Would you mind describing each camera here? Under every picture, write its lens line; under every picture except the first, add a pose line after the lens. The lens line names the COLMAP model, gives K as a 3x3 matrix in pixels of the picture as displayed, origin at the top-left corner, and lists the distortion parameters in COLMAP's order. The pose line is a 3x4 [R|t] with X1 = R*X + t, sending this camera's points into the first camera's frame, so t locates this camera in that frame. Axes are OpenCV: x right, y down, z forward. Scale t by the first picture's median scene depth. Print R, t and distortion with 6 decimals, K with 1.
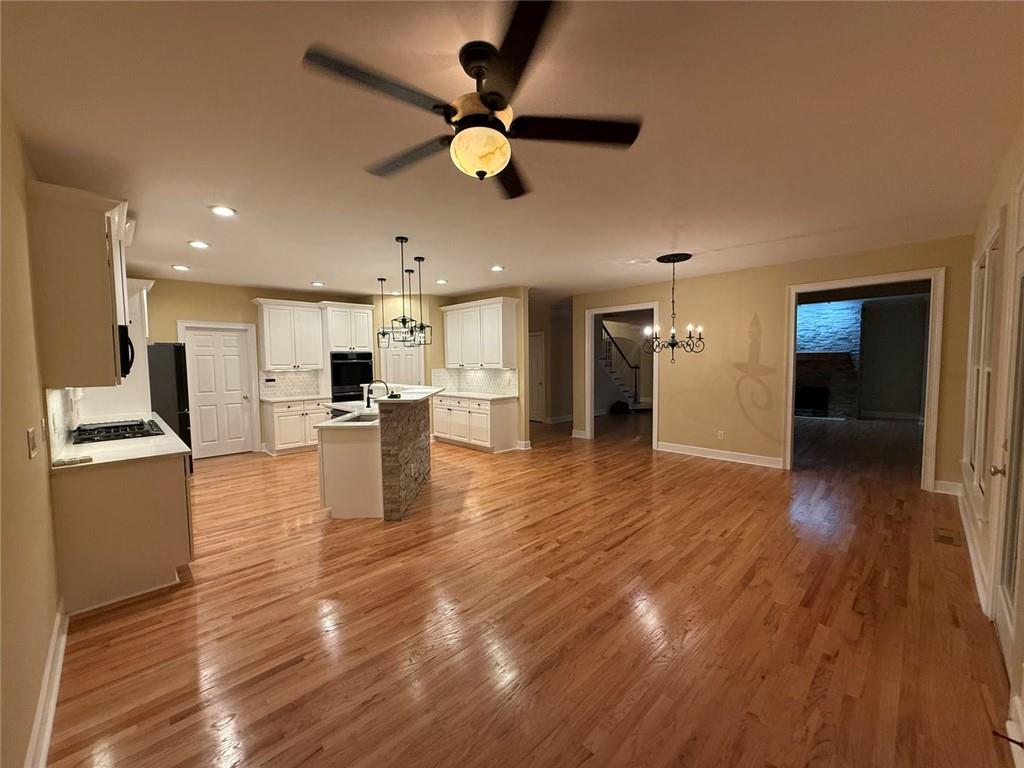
lens RADIAL K [[406.8, 0, 510.2], [0, 406.8, 383.9], [0, 0, 1]] dist [-0.001080, 0.001105]
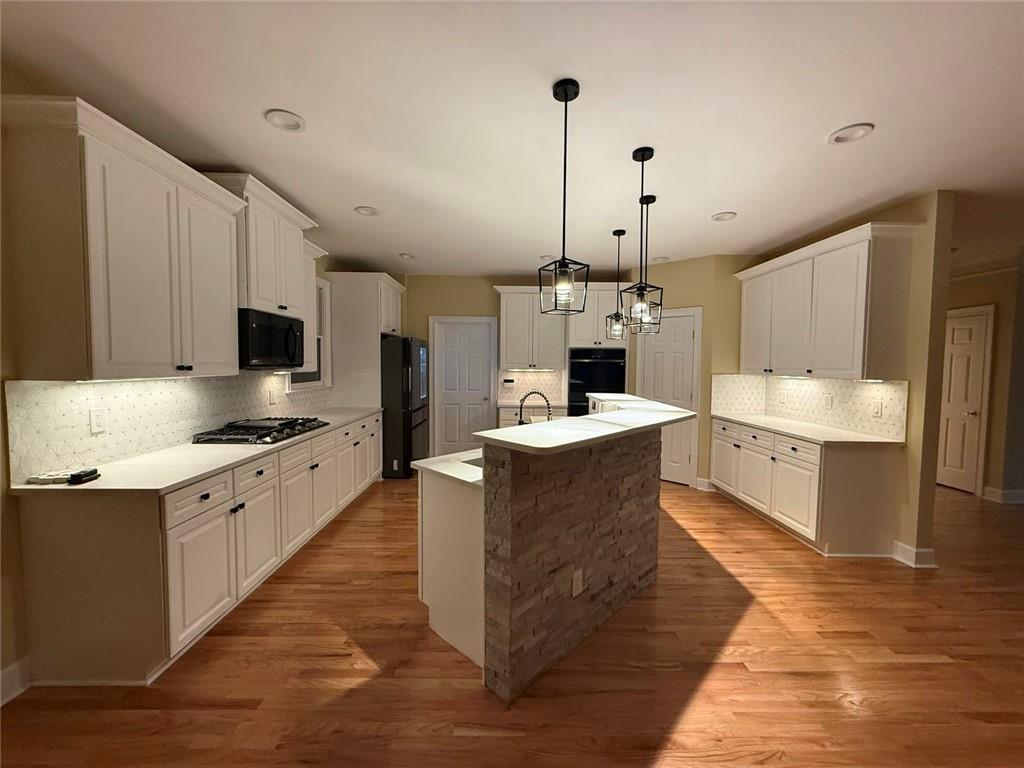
lens RADIAL K [[406.8, 0, 512.4], [0, 406.8, 382.8], [0, 0, 1]] dist [-0.001080, 0.001105]
pose [[0.722949, 0.049567, -0.689121, 0.016173], [-0.057135, 0.998296, 0.011866, -0.017876], [0.688535, 0.030795, 0.724549, 0.425486]]
